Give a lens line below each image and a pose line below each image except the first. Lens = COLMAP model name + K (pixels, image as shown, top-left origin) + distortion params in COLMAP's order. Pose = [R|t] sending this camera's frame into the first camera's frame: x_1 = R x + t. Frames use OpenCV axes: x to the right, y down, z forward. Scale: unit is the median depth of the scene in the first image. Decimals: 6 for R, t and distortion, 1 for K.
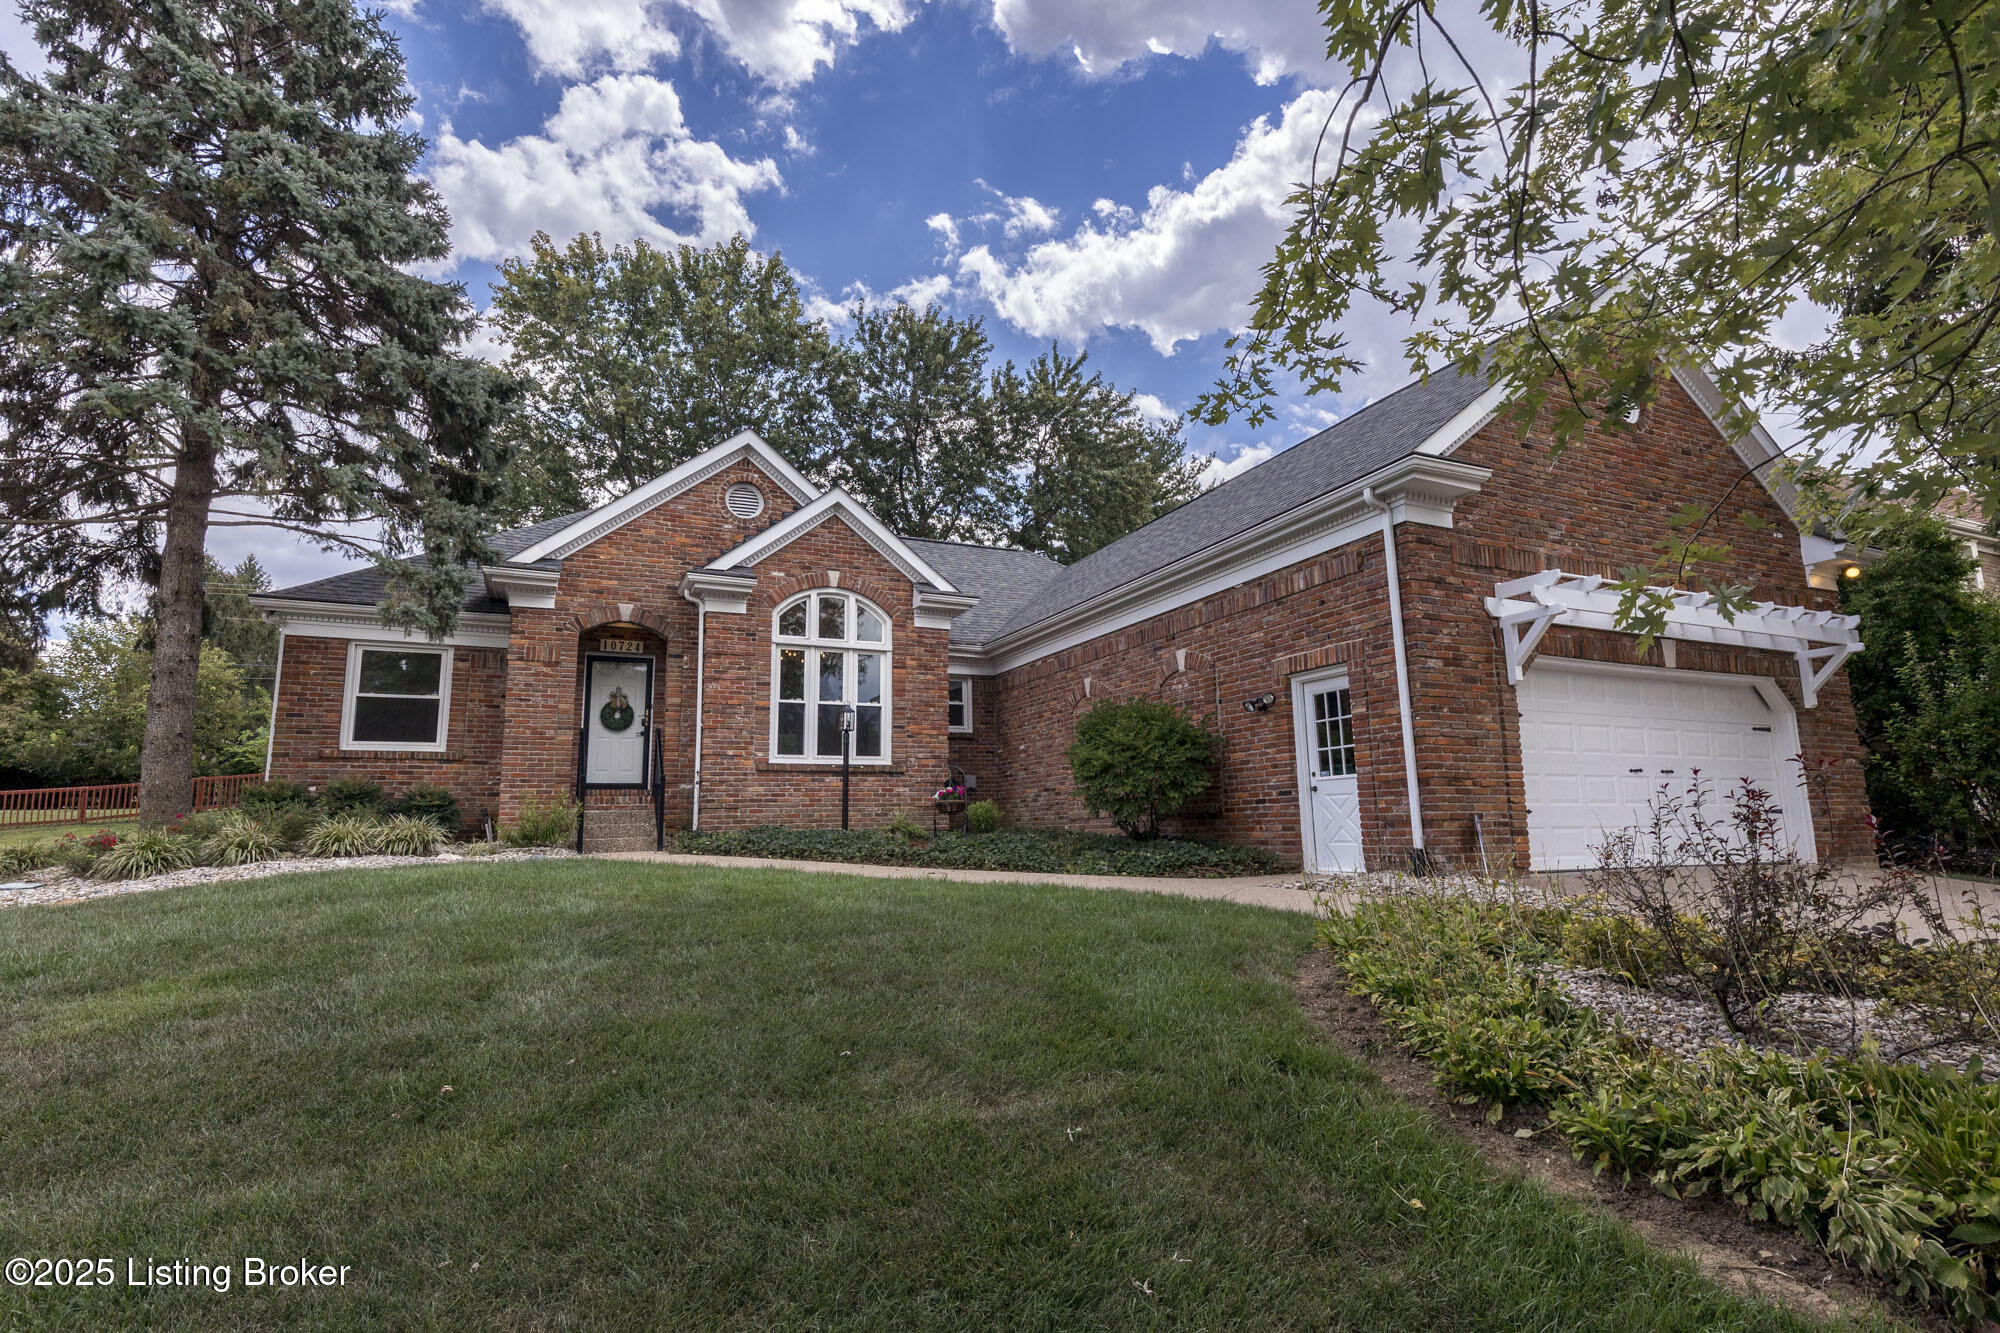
lens RADIAL K [[928.6, 0, 986.7], [0, 928.6, 671.9], [0, 0, 1]] dist [0.011071, 0.000663]
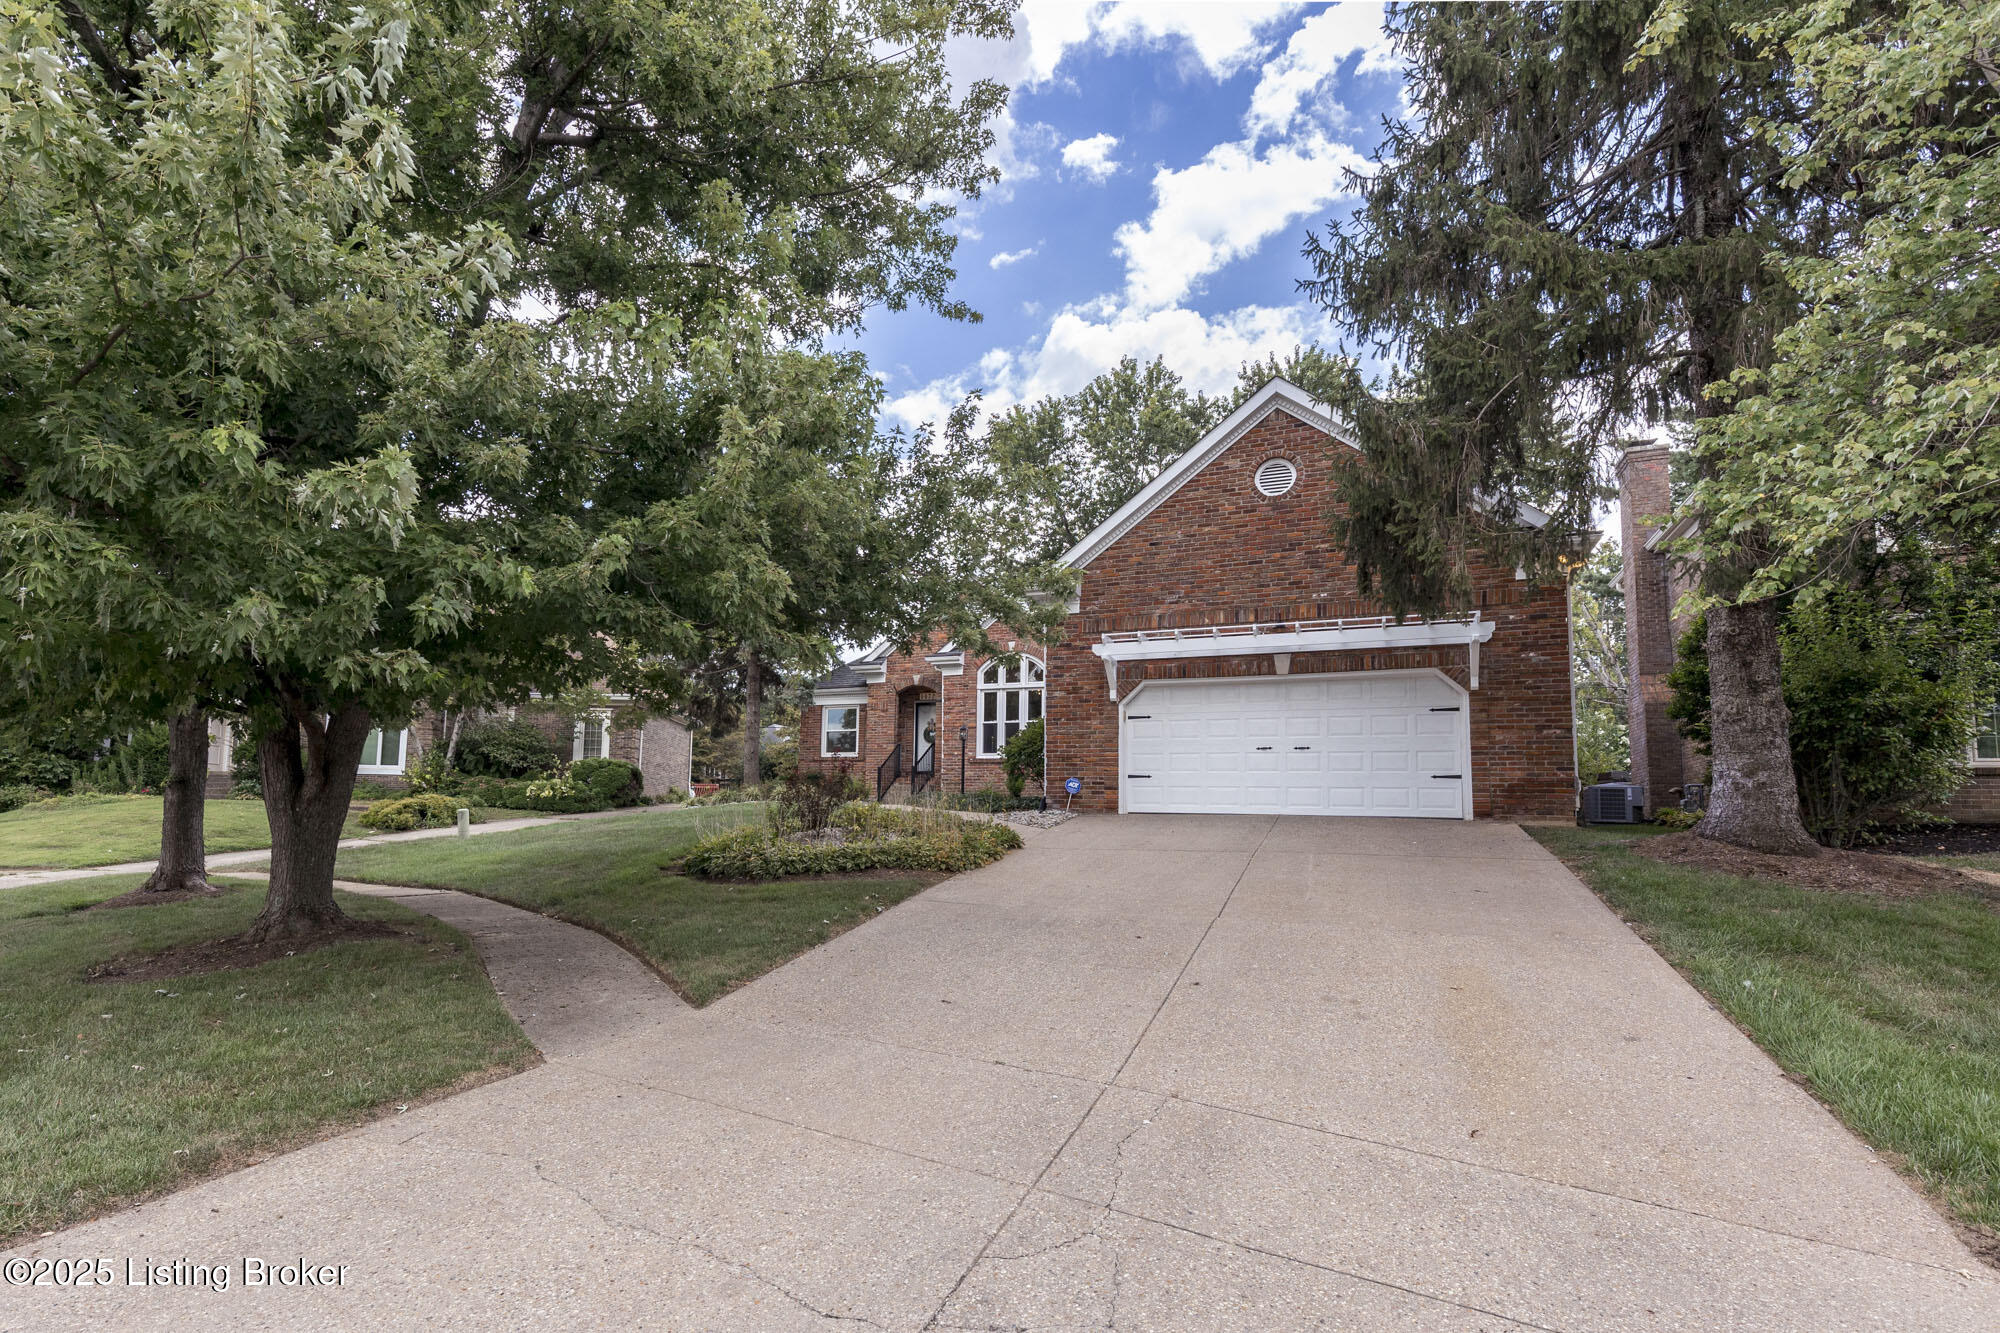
lens RADIAL K [[910.1, 0, 951.9], [0, 910.1, 733.7], [0, 0, 1]] dist [0.001125, -0.000112]
pose [[0.687130, -0.044900, -0.725145, 1.009497], [0.094236, 0.995165, 0.027677, -0.000355], [0.720397, -0.087353, 0.688039, -0.221703]]
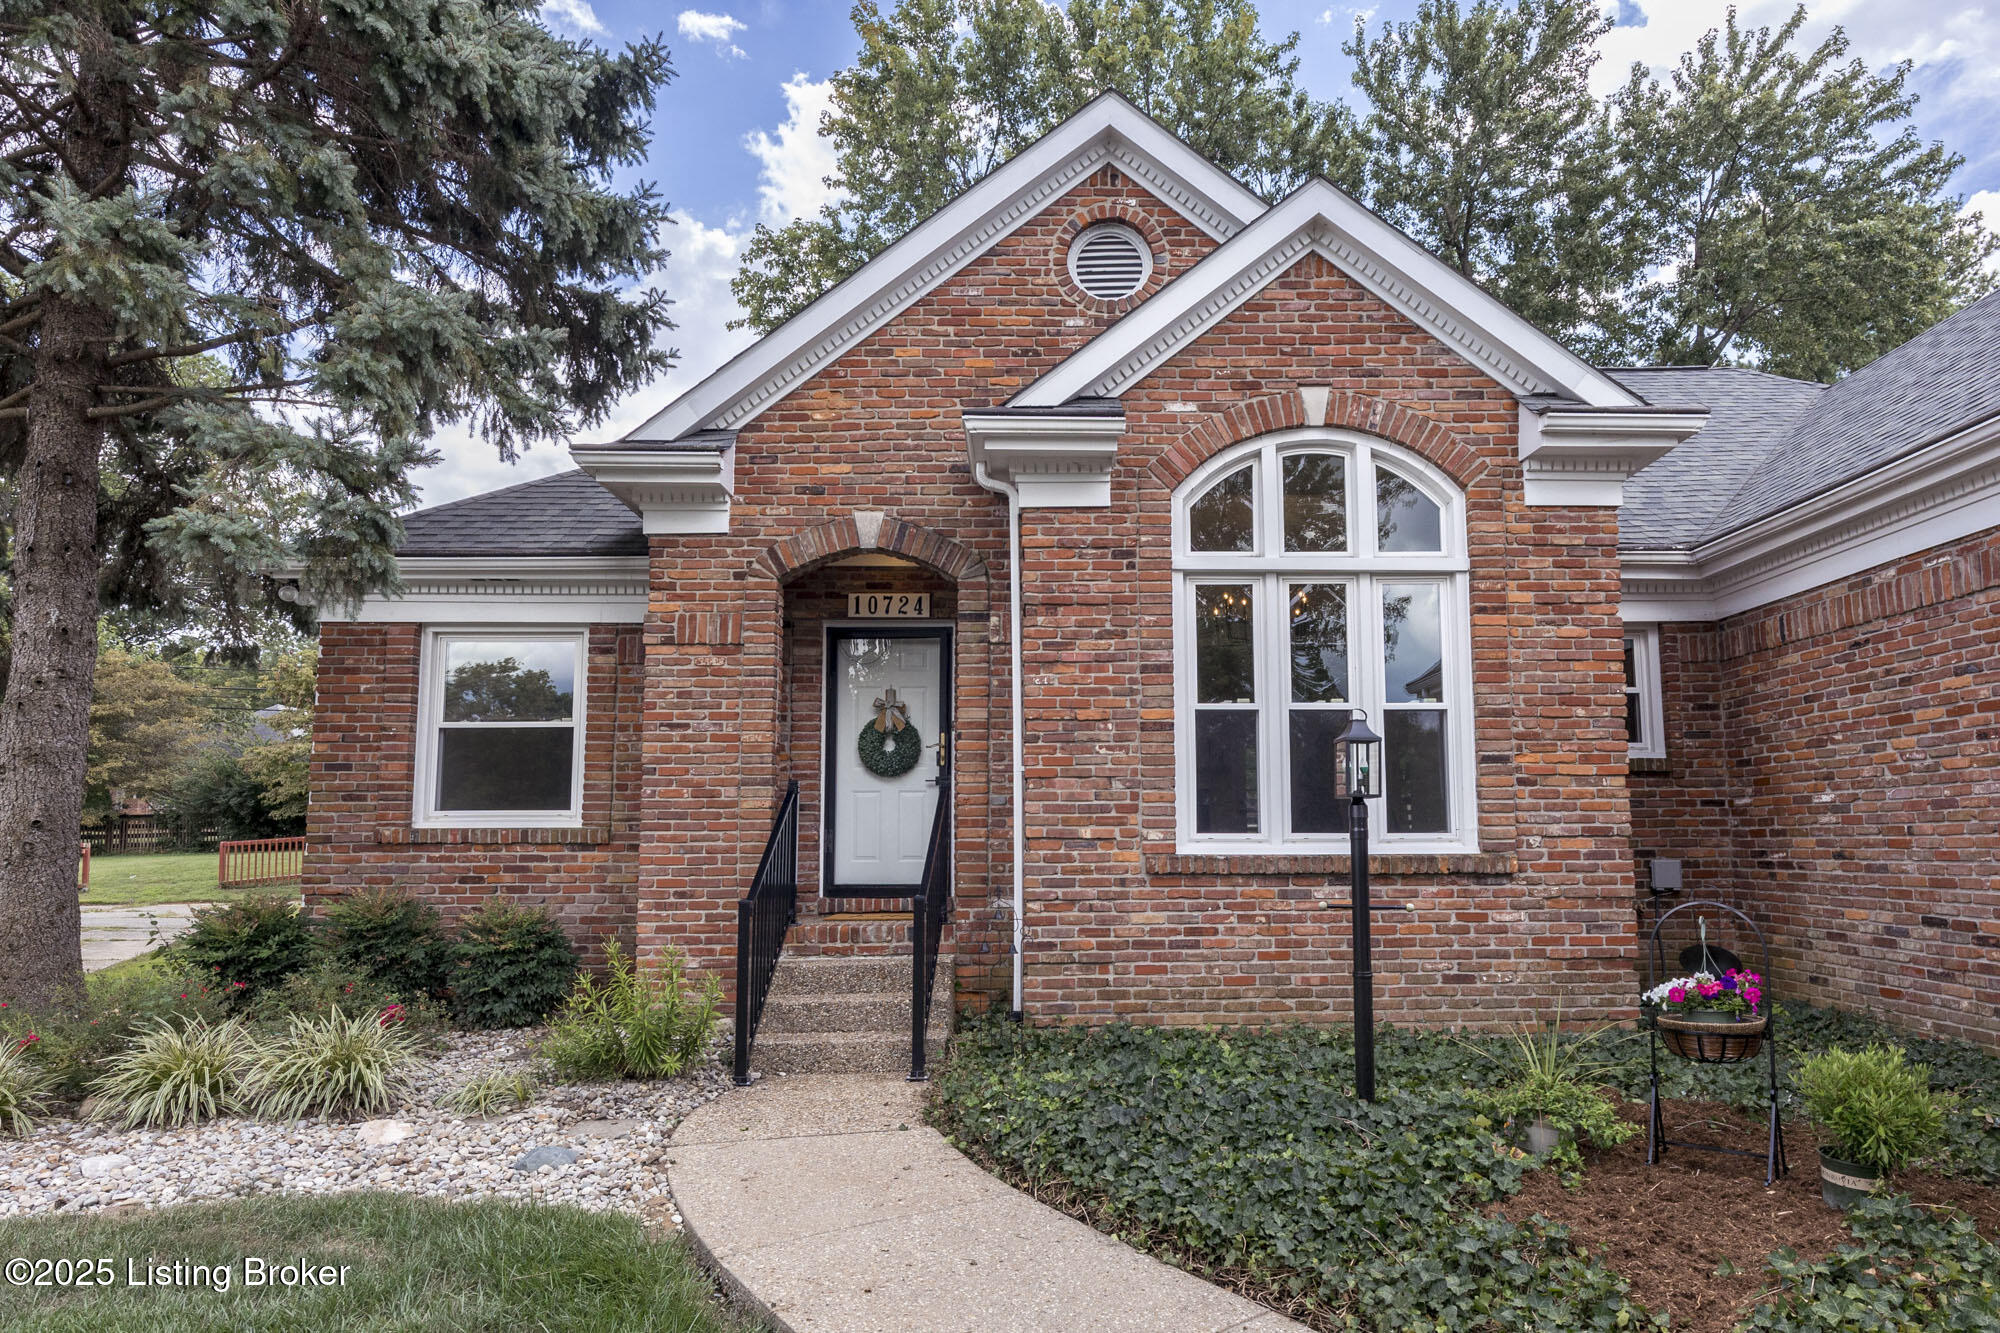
lens RADIAL K [[1139.2, 0, 1071.4], [0, 1139.2, 732.0], [0, 0, 1]] dist [0.012297, -0.001703]
pose [[0.919898, -0.027844, -0.391168, -0.075764], [0.055832, 0.996614, 0.060358, 0.008600], [0.388163, -0.077363, 0.918338, 0.520957]]
